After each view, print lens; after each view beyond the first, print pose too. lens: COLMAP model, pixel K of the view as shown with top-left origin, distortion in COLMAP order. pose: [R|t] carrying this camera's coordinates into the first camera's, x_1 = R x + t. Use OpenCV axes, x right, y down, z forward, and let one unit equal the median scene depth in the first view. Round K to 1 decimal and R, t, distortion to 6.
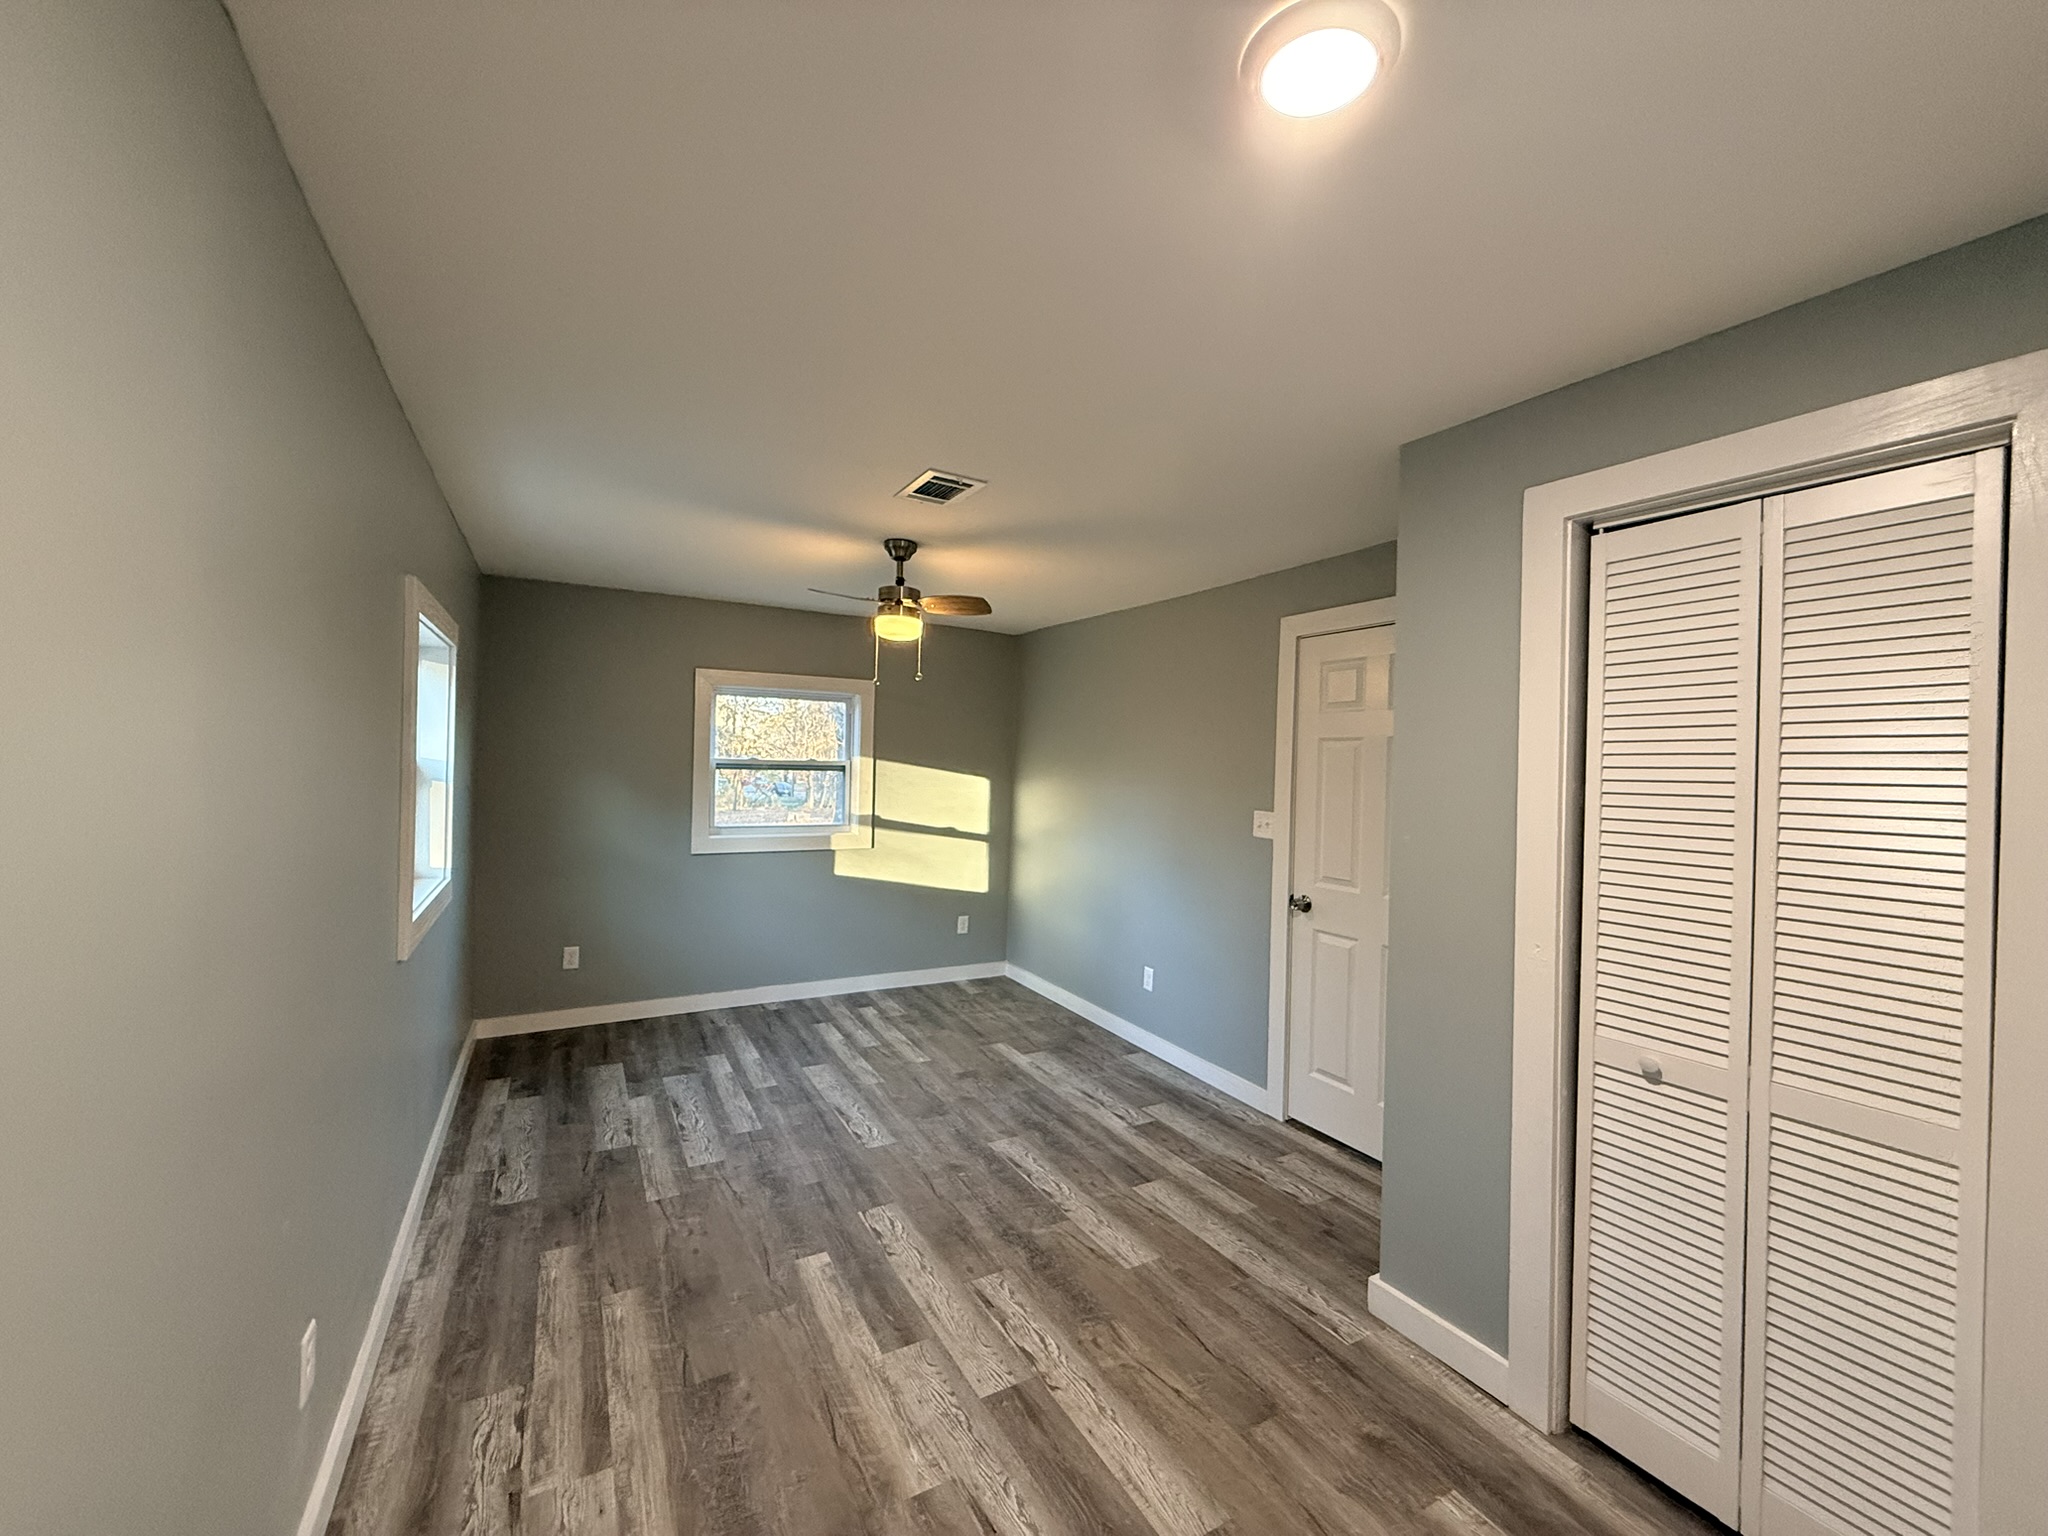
lens RADIAL K [[814.0, 0, 1024.0], [0, 814.0, 768.0], [0, 0, 1]] dist [0.000770, -0.000212]
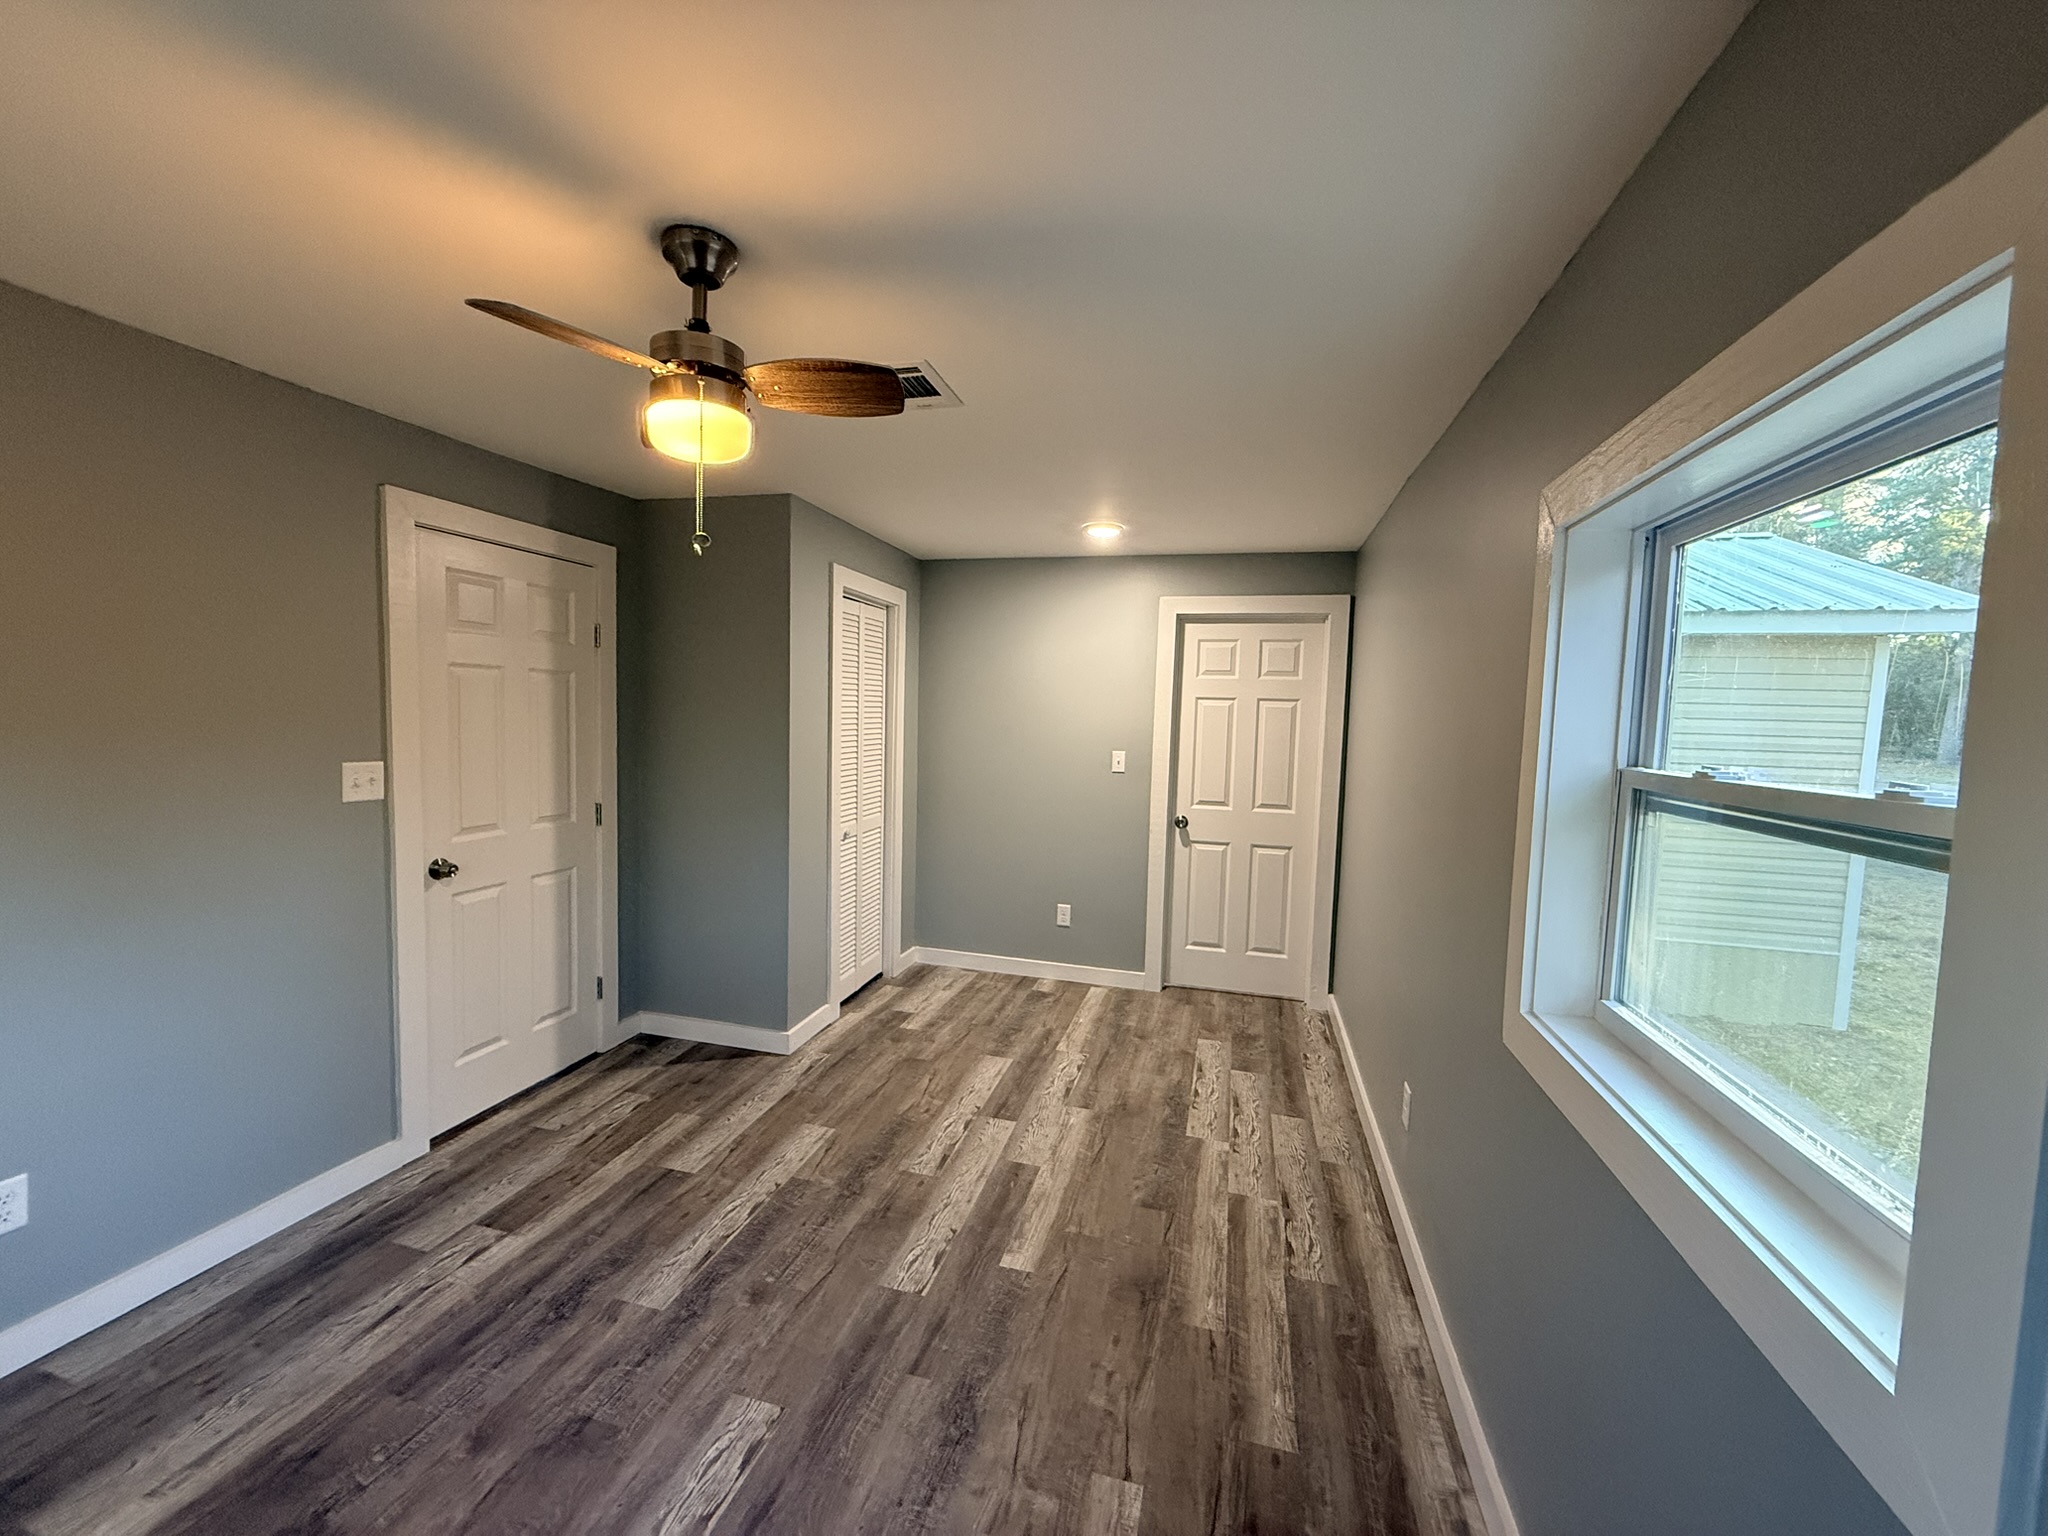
lens RADIAL K [[819.8, 0, 1011.3], [0, 819.8, 771.3], [0, 0, 1]] dist [0.000592, 0.000132]
pose [[-0.707973, -0.098749, 0.699301, -0.875687], [-0.044529, 0.994448, 0.095345, -0.043694], [-0.704834, 0.036363, -0.708440, 1.693633]]
